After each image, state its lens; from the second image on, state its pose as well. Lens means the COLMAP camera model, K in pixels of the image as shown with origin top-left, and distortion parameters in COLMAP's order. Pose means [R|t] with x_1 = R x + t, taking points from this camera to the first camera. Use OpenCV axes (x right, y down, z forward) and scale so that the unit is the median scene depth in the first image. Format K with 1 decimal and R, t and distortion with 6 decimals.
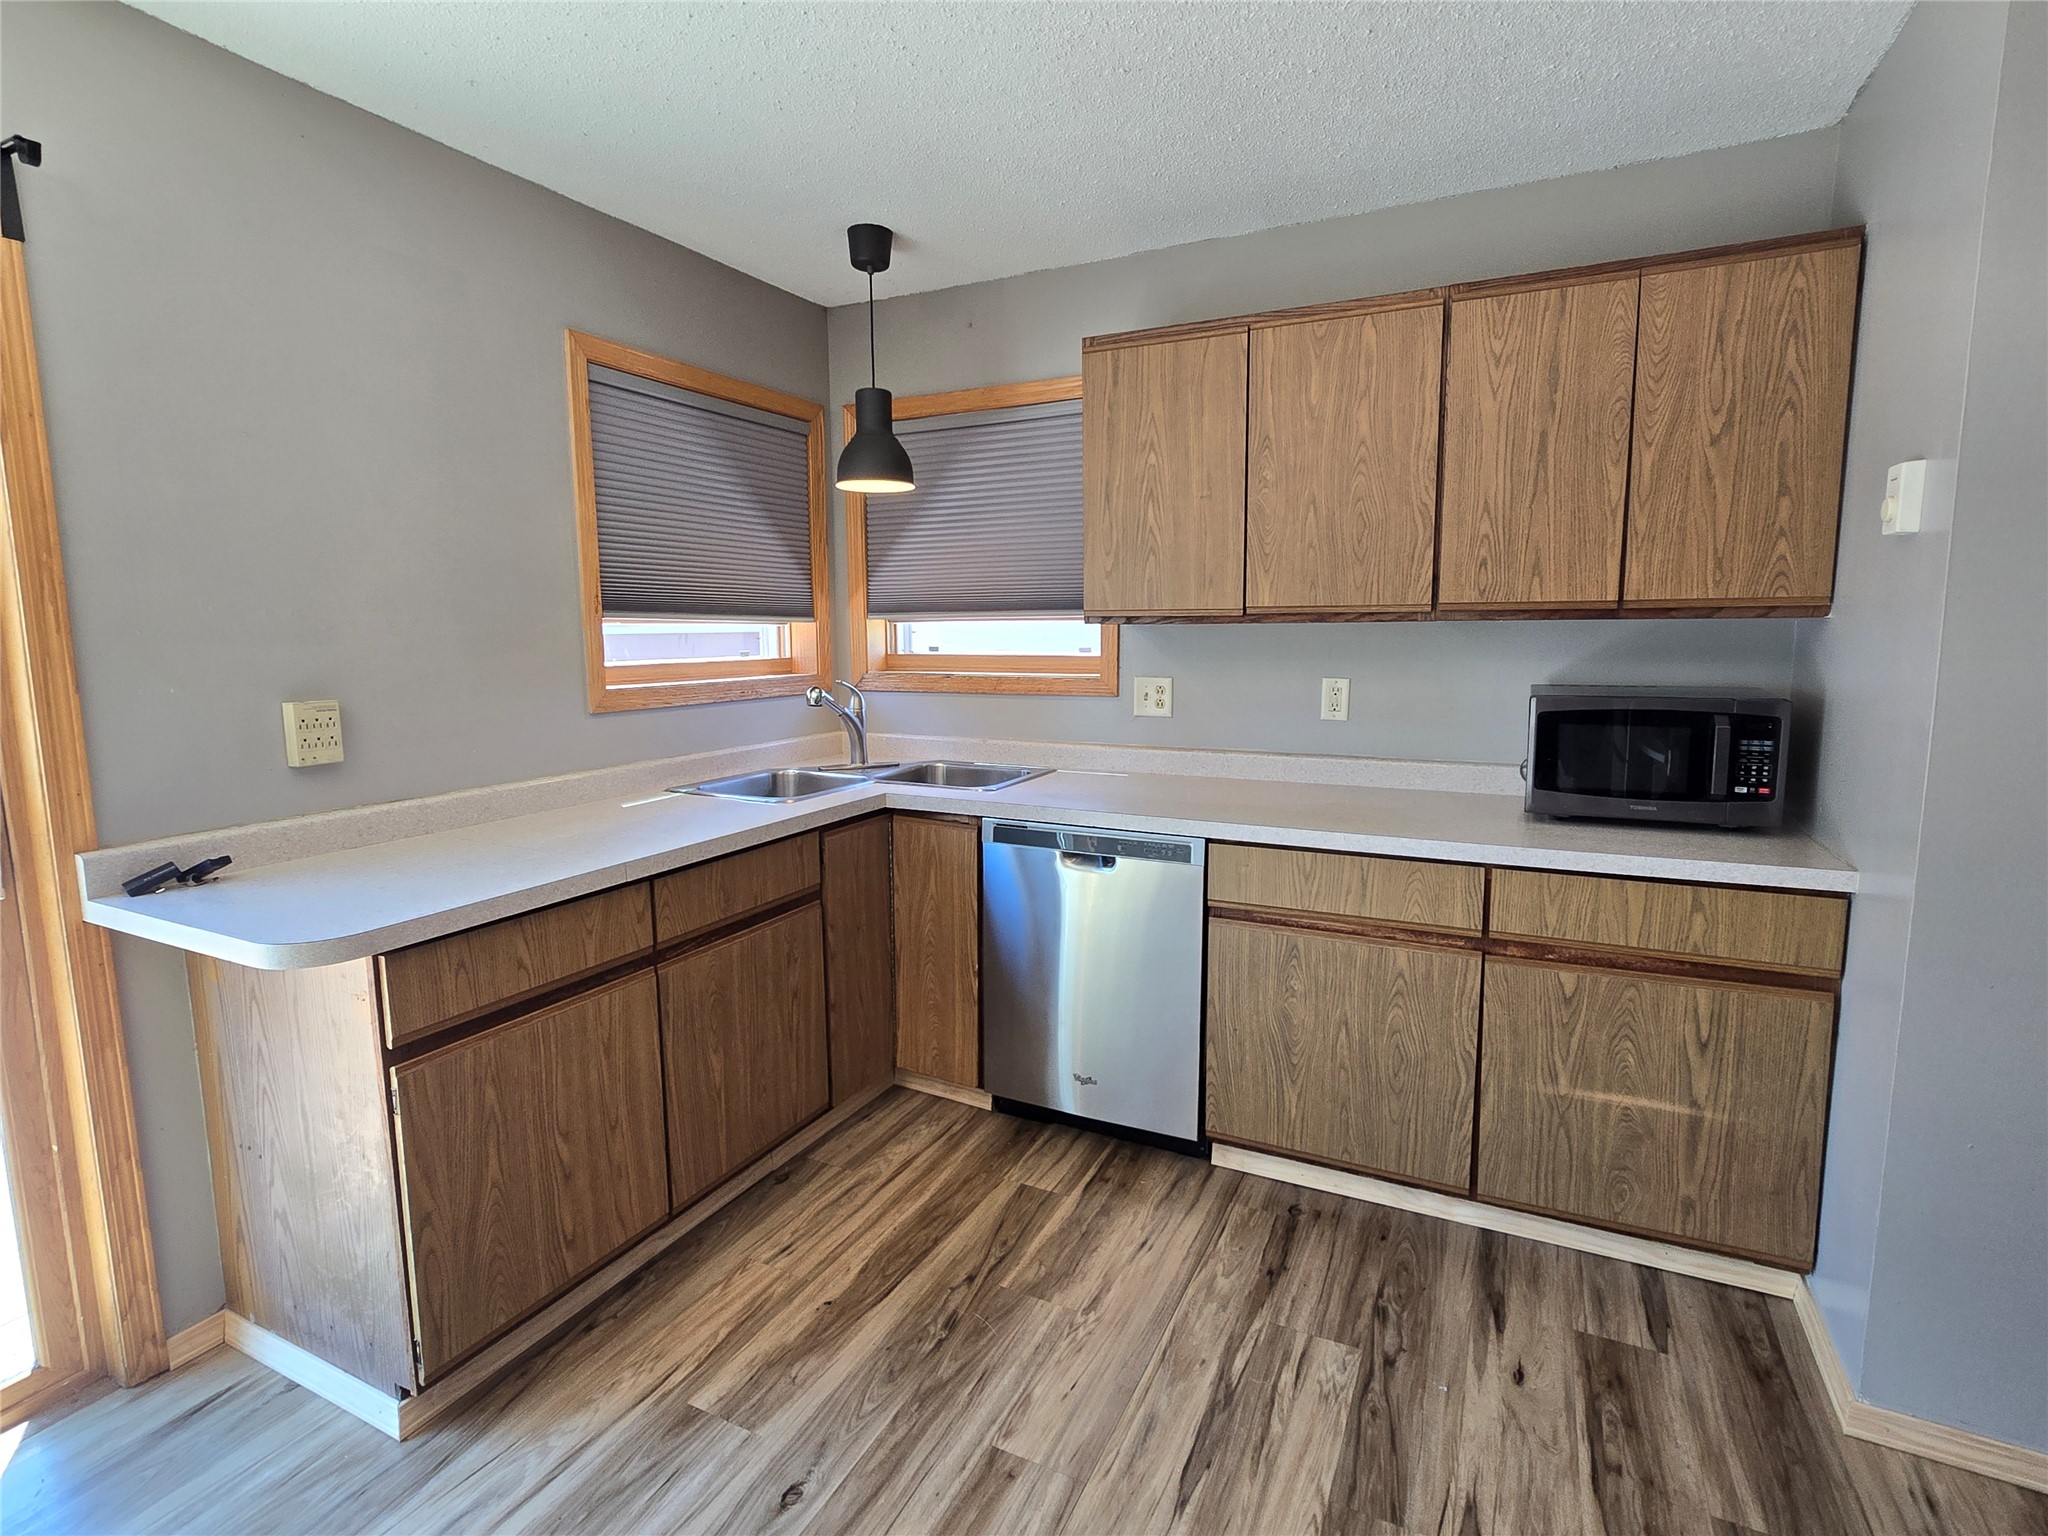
lens RADIAL K [[990.8, 0, 1043.7], [0, 990.8, 751.9], [0, 0, 1]] dist [-0.006086, 0.000130]
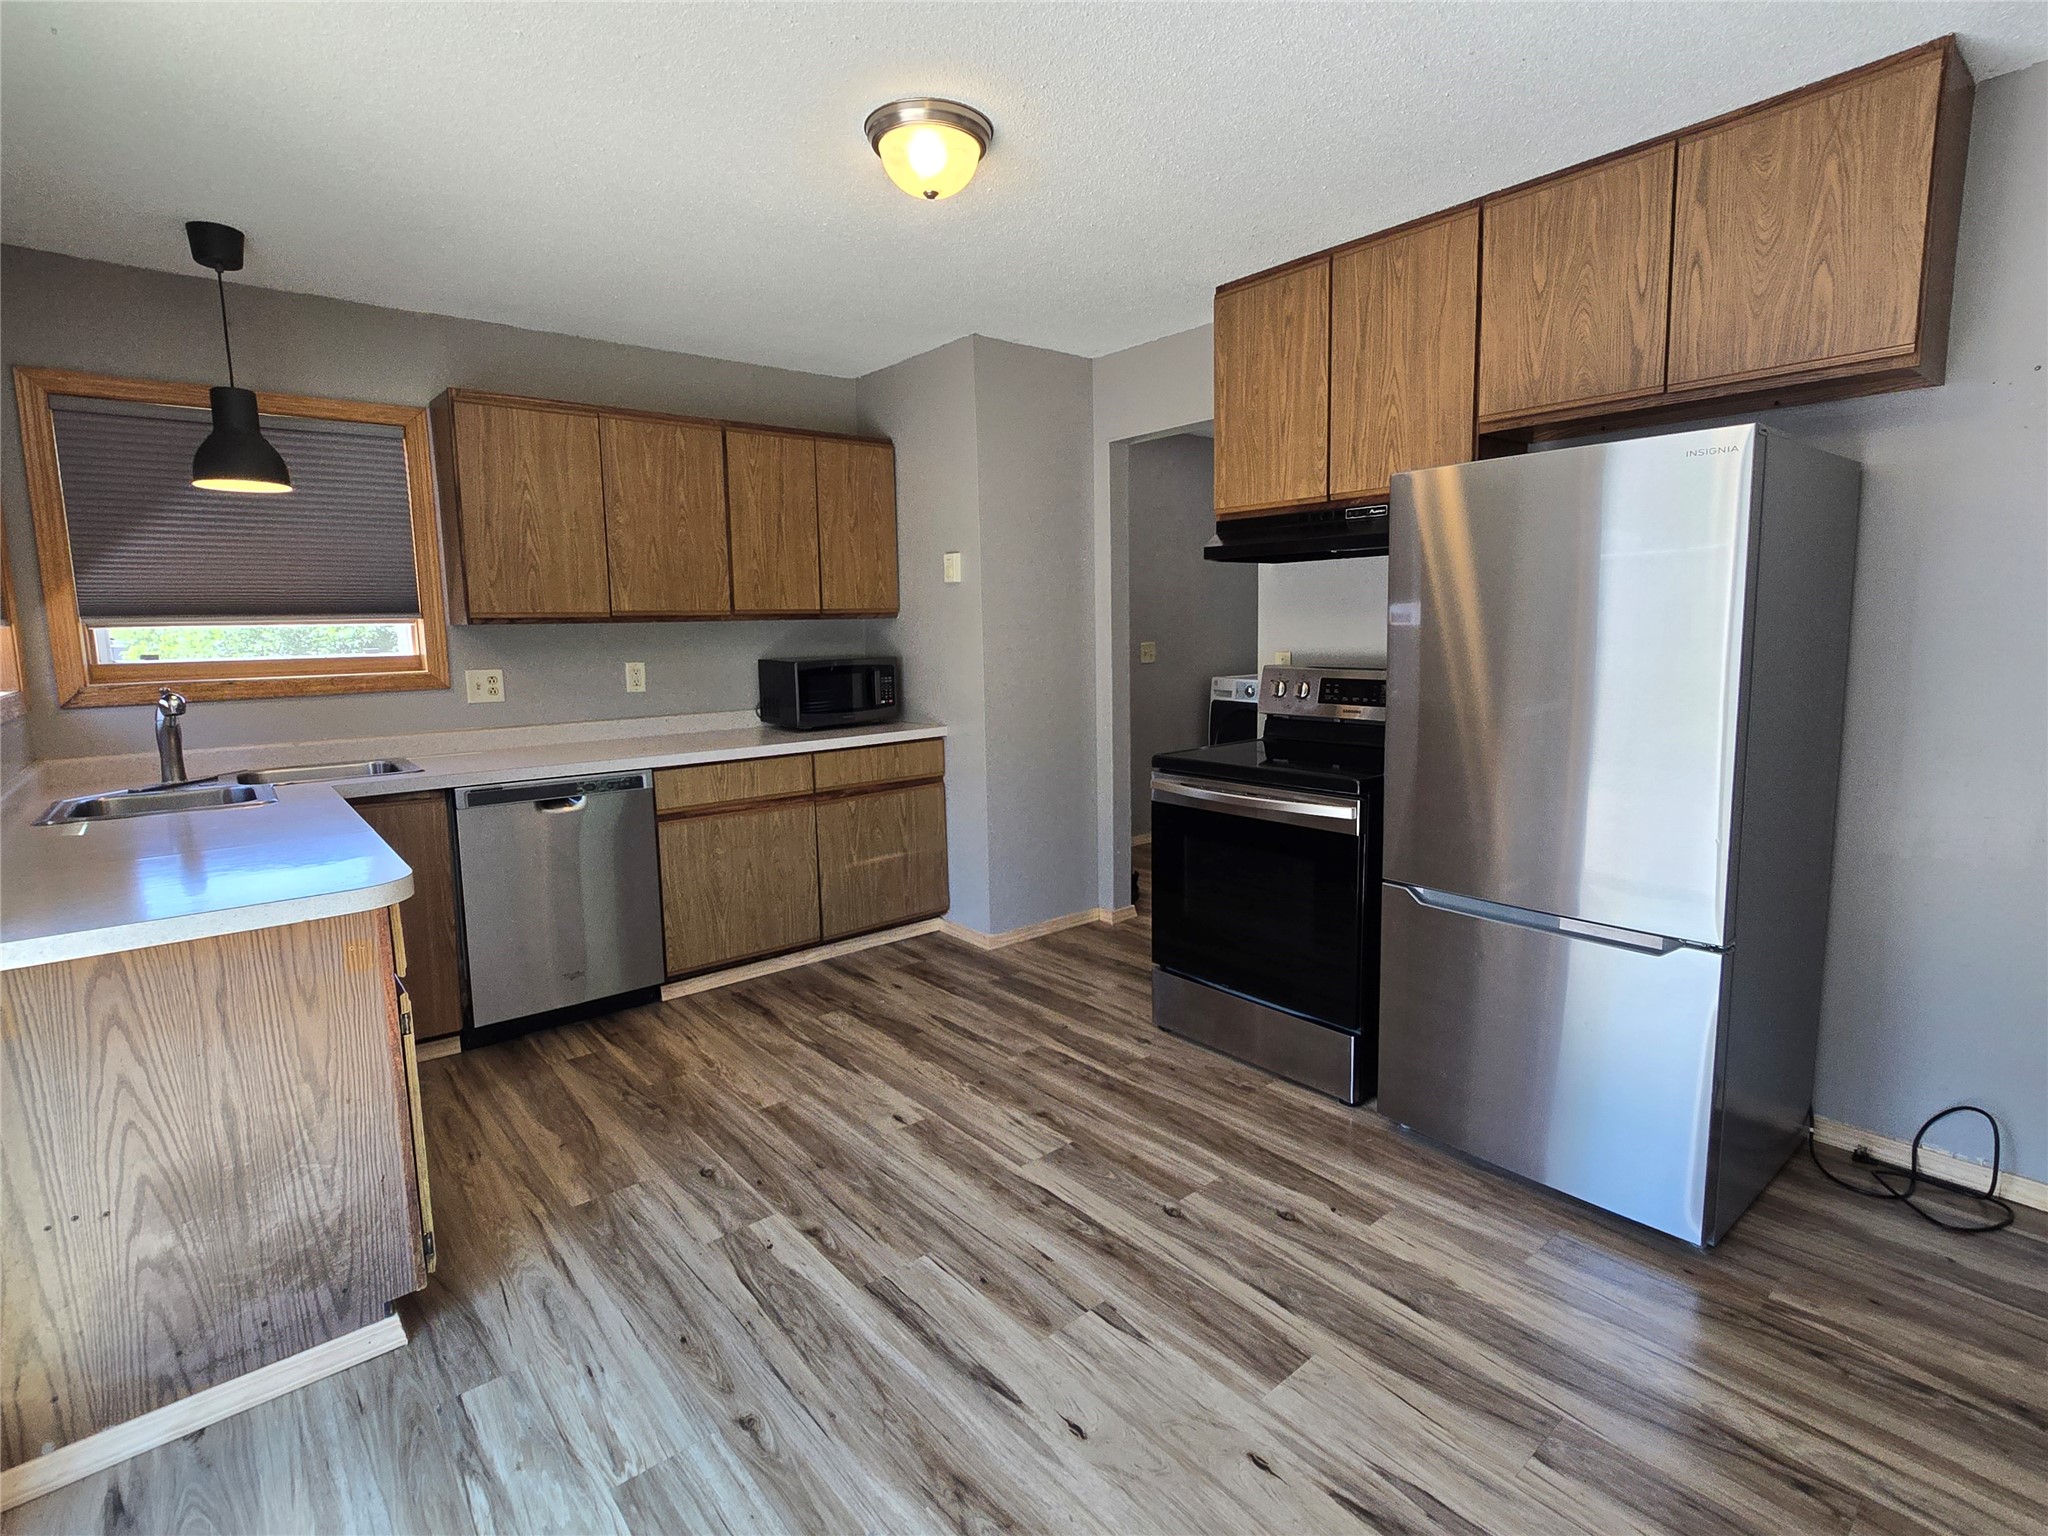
lens RADIAL K [[990.8, 0, 1043.7], [0, 990.8, 751.9], [0, 0, 1]] dist [-0.006086, 0.000130]
pose [[0.402568, -0.118483, 0.907690, -0.986217], [0.131040, 0.988834, 0.070958, 0.036694], [-0.905962, 0.090378, 0.413599, -0.137086]]
